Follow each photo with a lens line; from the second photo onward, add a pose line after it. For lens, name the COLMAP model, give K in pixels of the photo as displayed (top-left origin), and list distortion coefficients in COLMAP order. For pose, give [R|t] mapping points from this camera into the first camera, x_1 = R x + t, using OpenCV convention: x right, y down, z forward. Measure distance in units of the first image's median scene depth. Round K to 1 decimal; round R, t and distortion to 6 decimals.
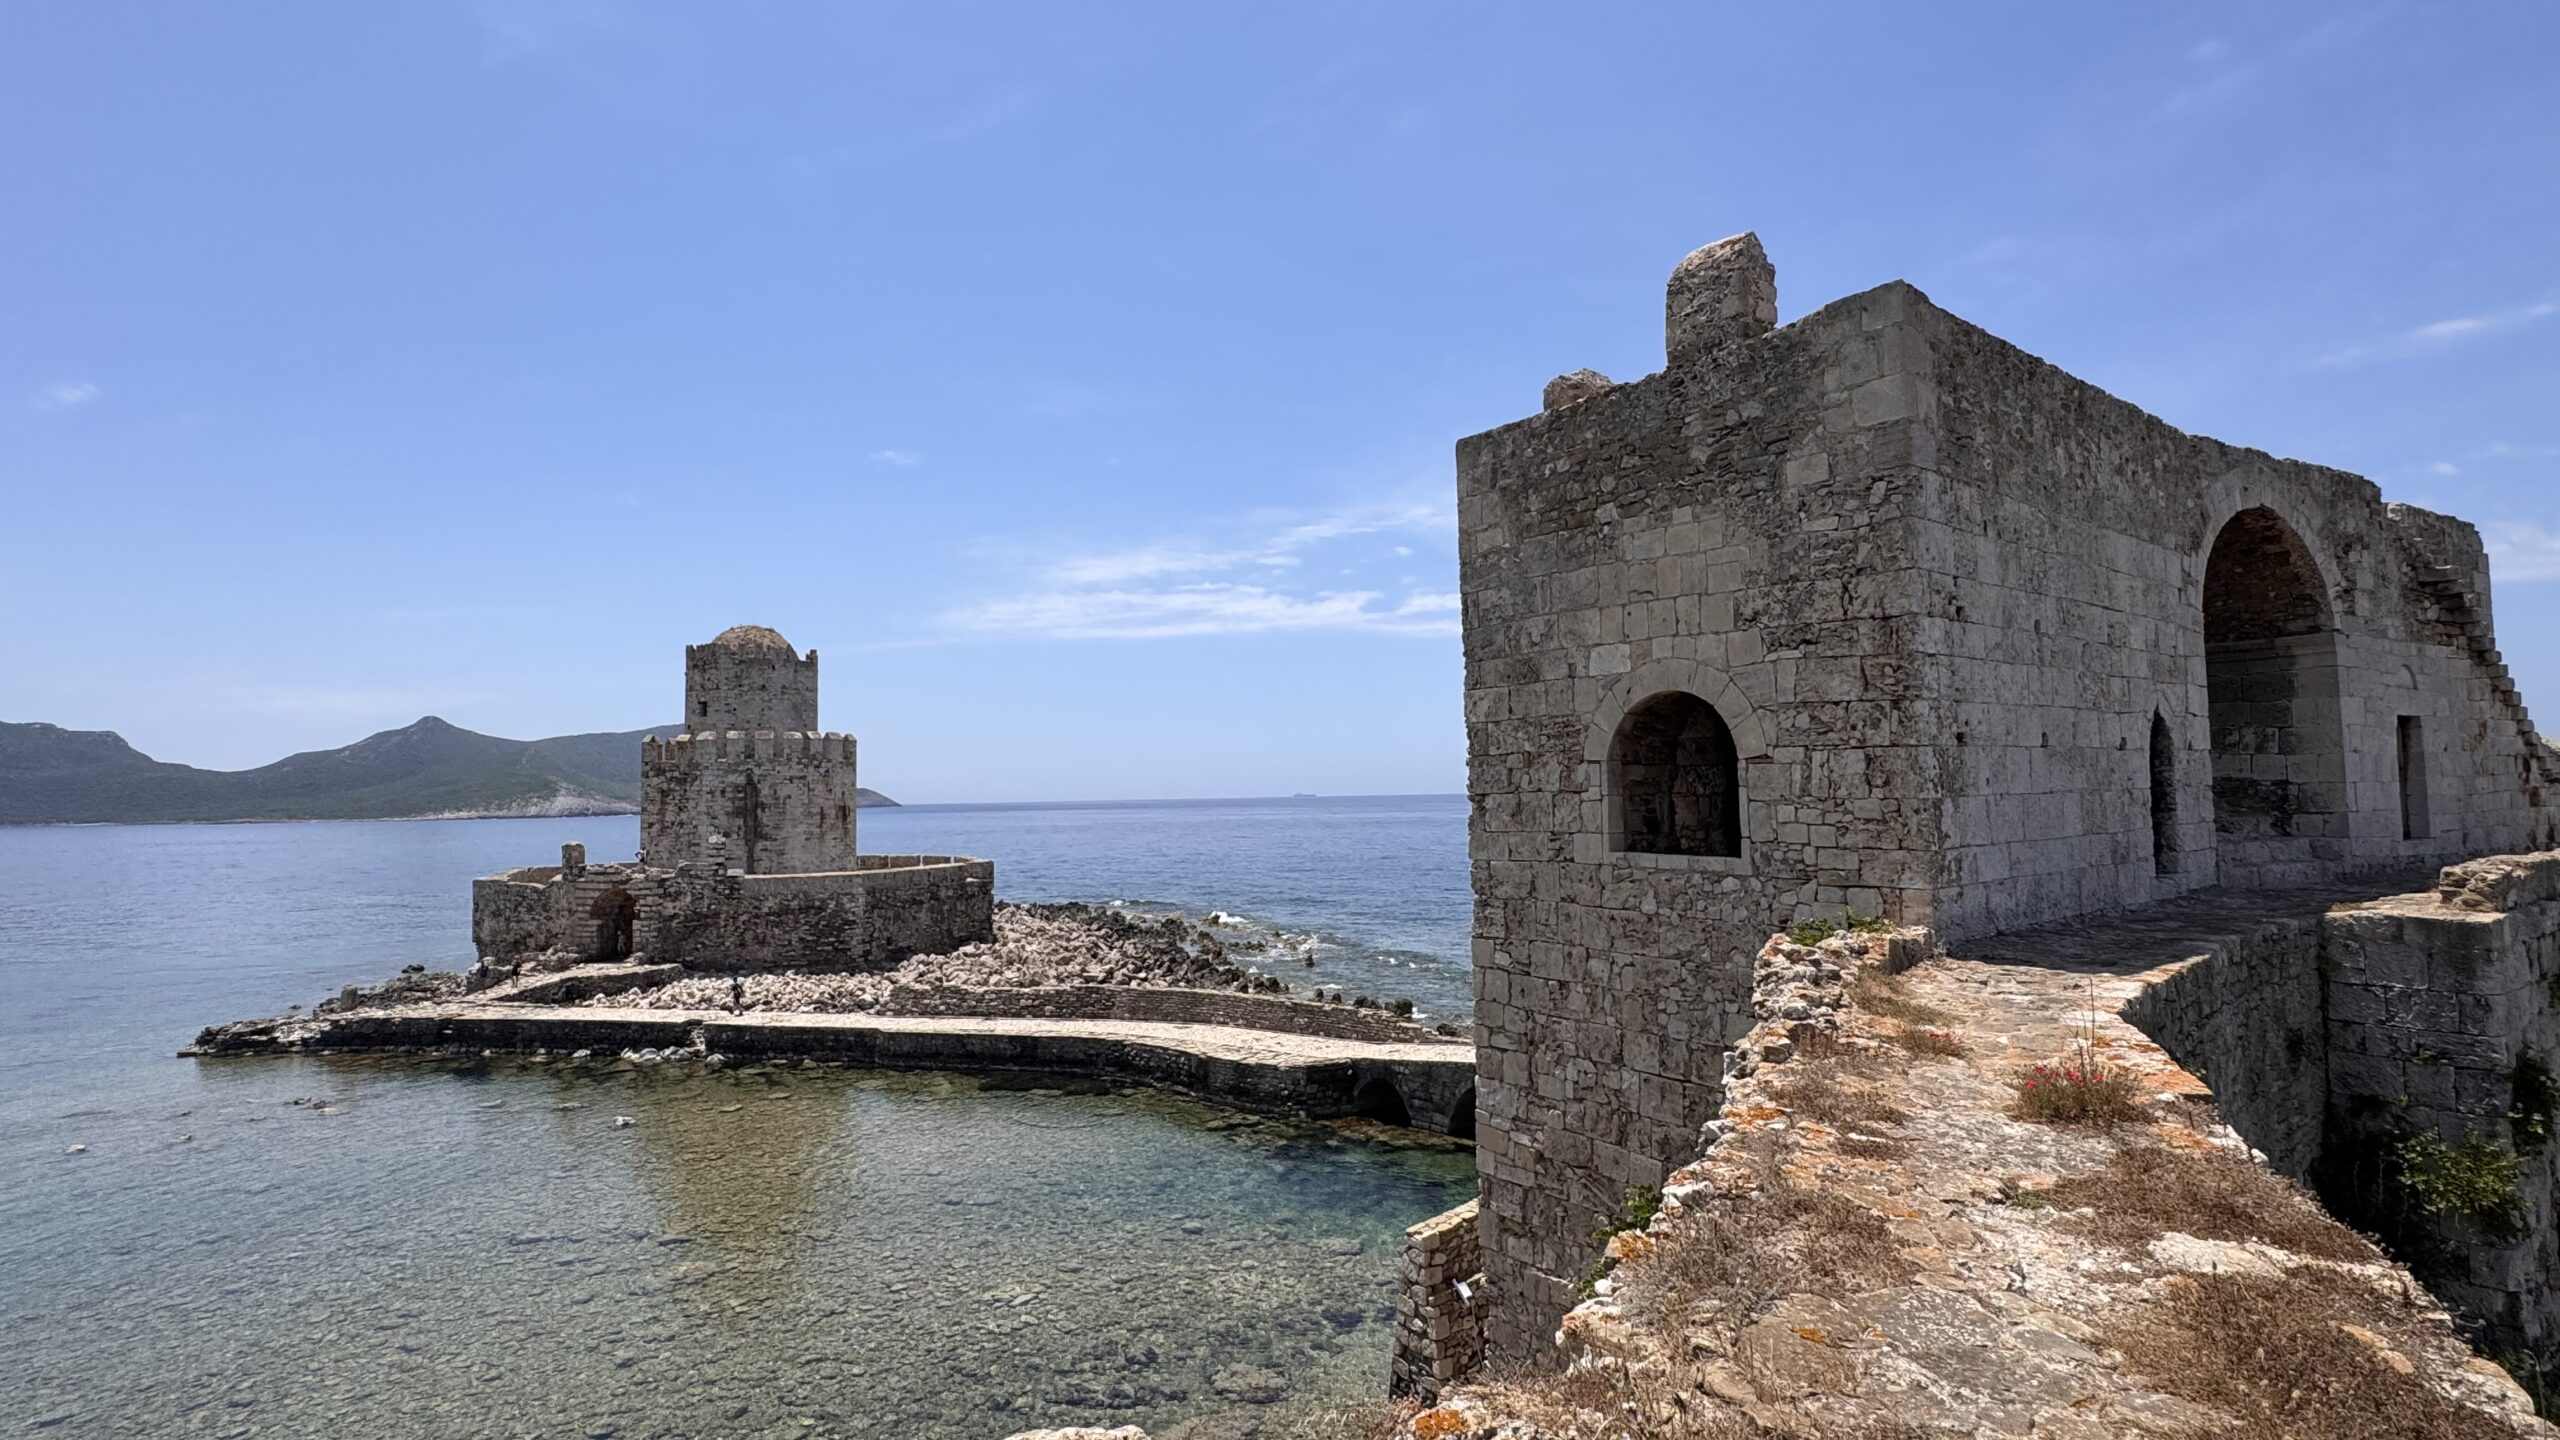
lens RADIAL K [[1275.8, 0, 1258.5], [0, 1275.8, 728.3], [0, 0, 1]] dist [0.014731, 0.000297]
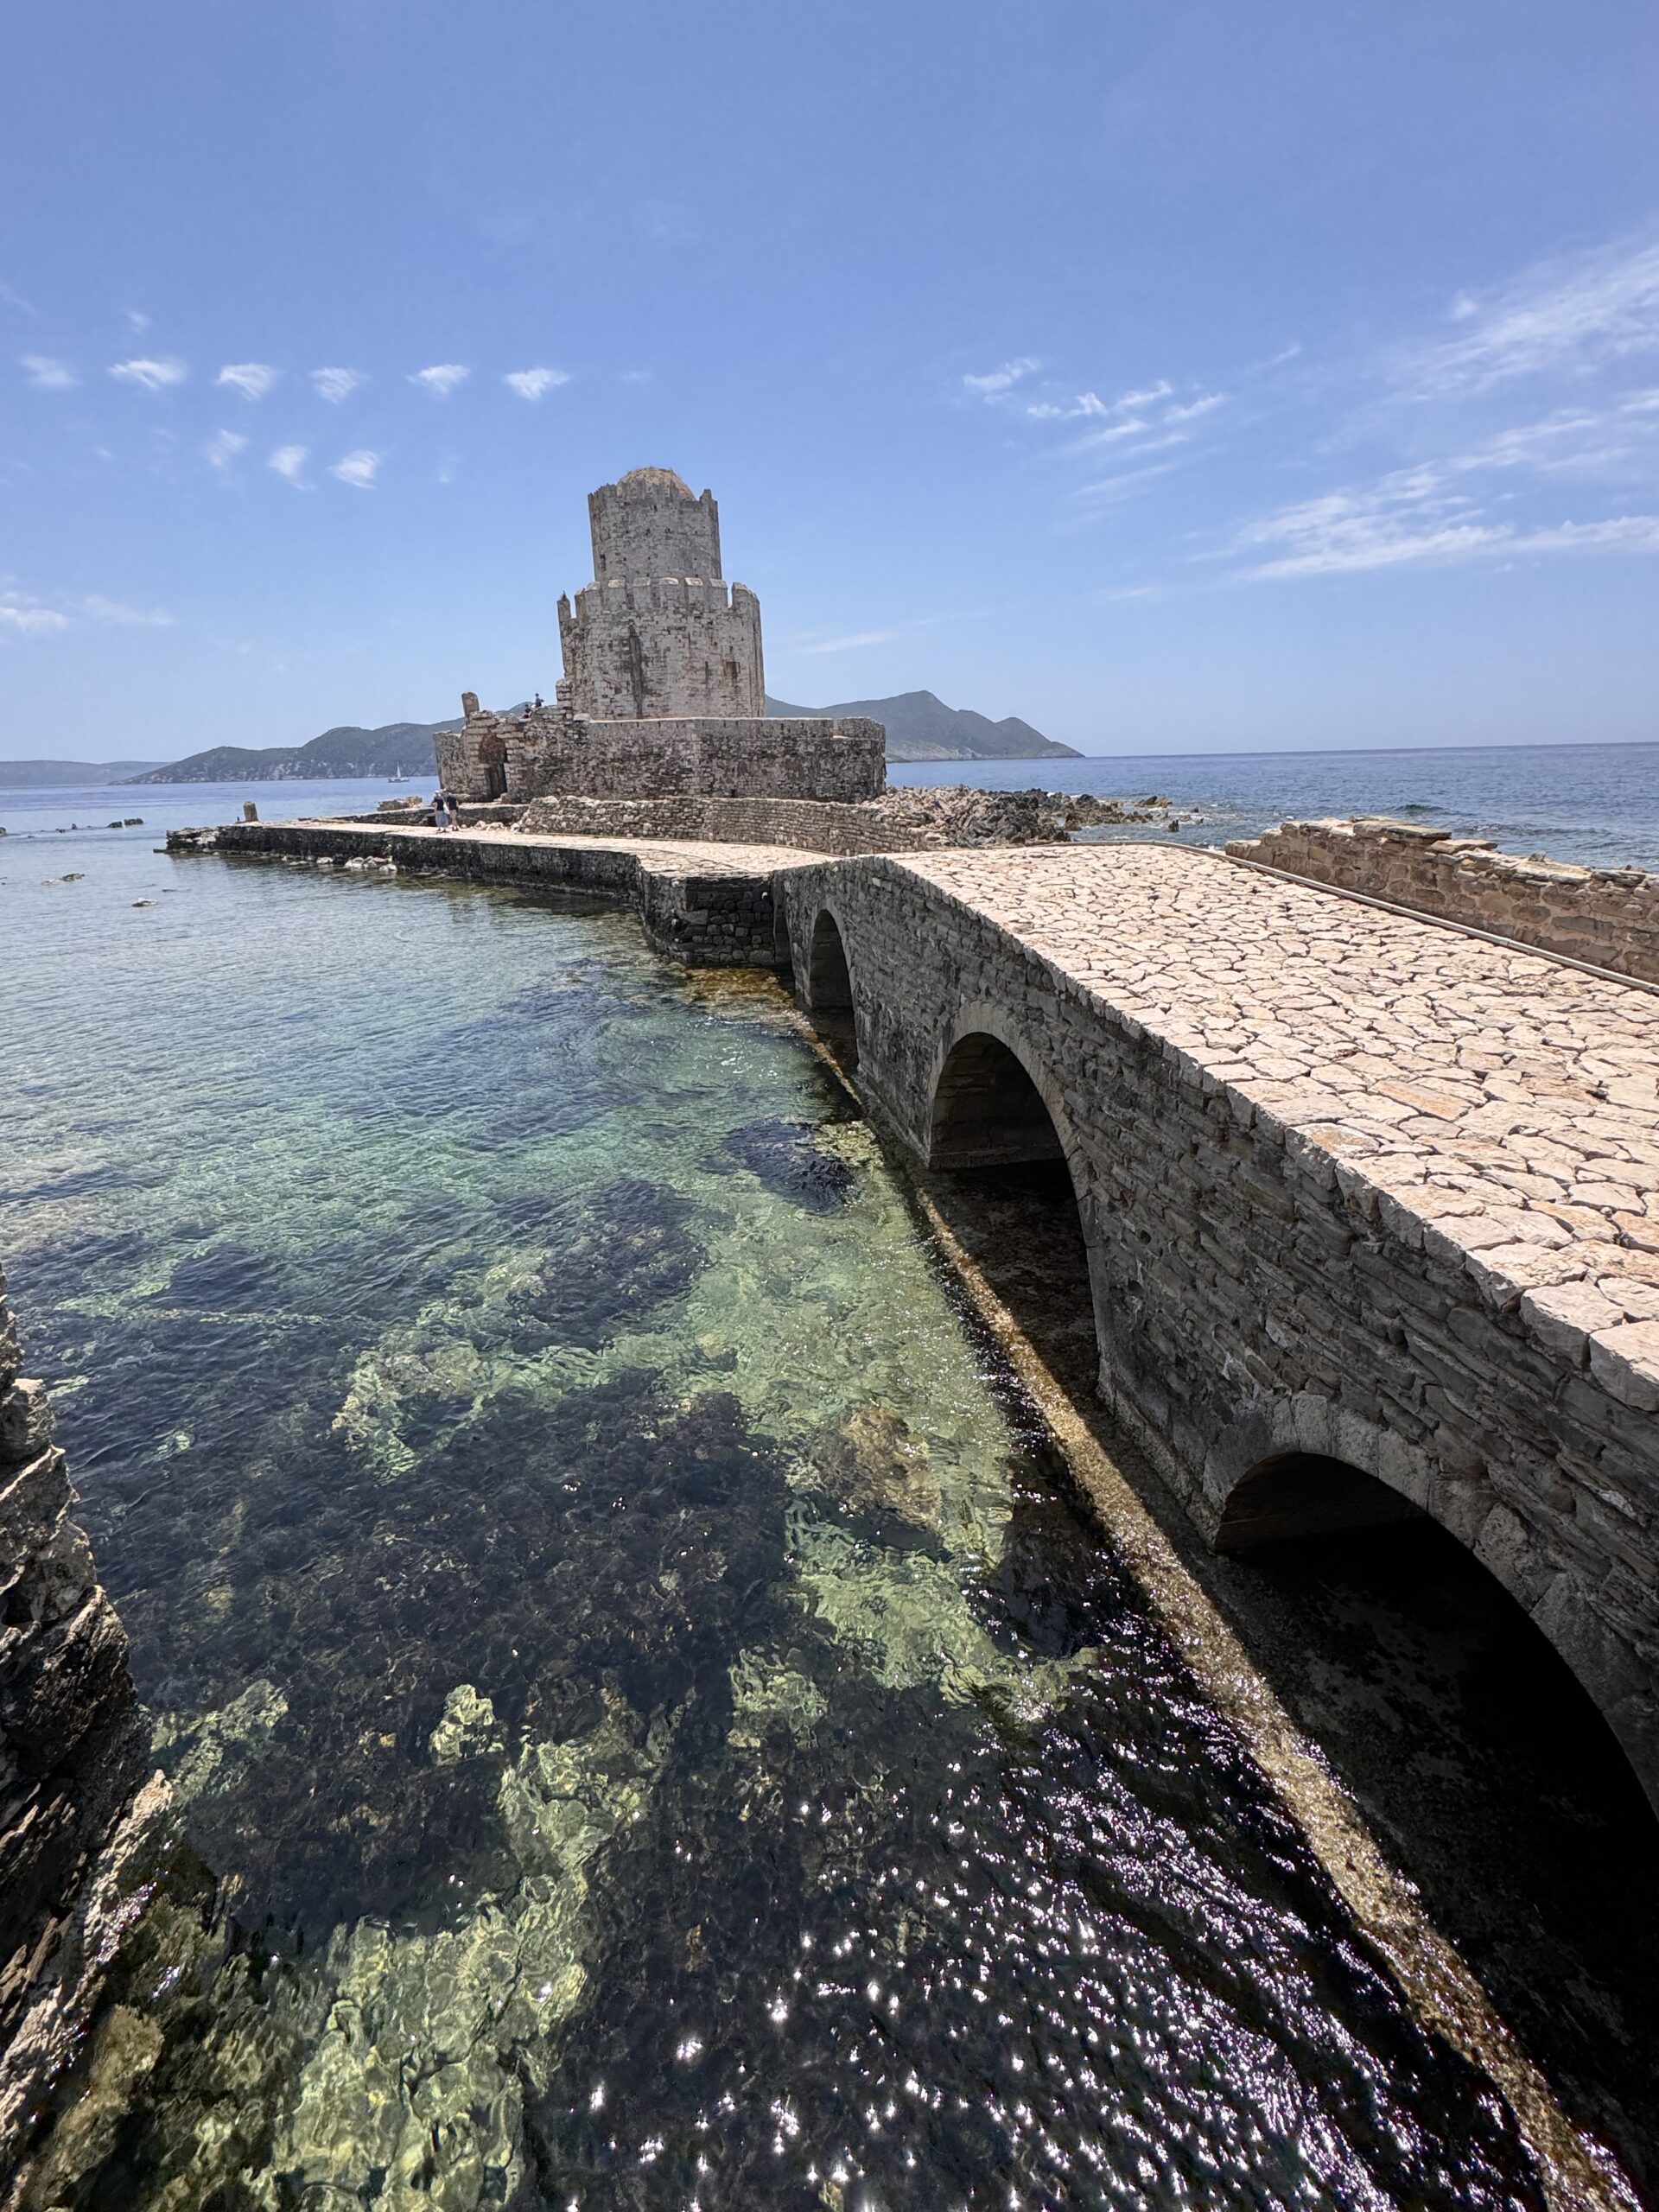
lens RADIAL K [[985.7, 0, 819.6], [0, 985.7, 1101.3], [0, 0, 1]] dist [-0.001002, -0.000164]
pose [[0.859086, 0.159870, -0.486223, 0.188521], [0.038175, 0.927308, 0.372348, 0.110714], [0.510406, -0.338440, 0.790534, 0.363872]]
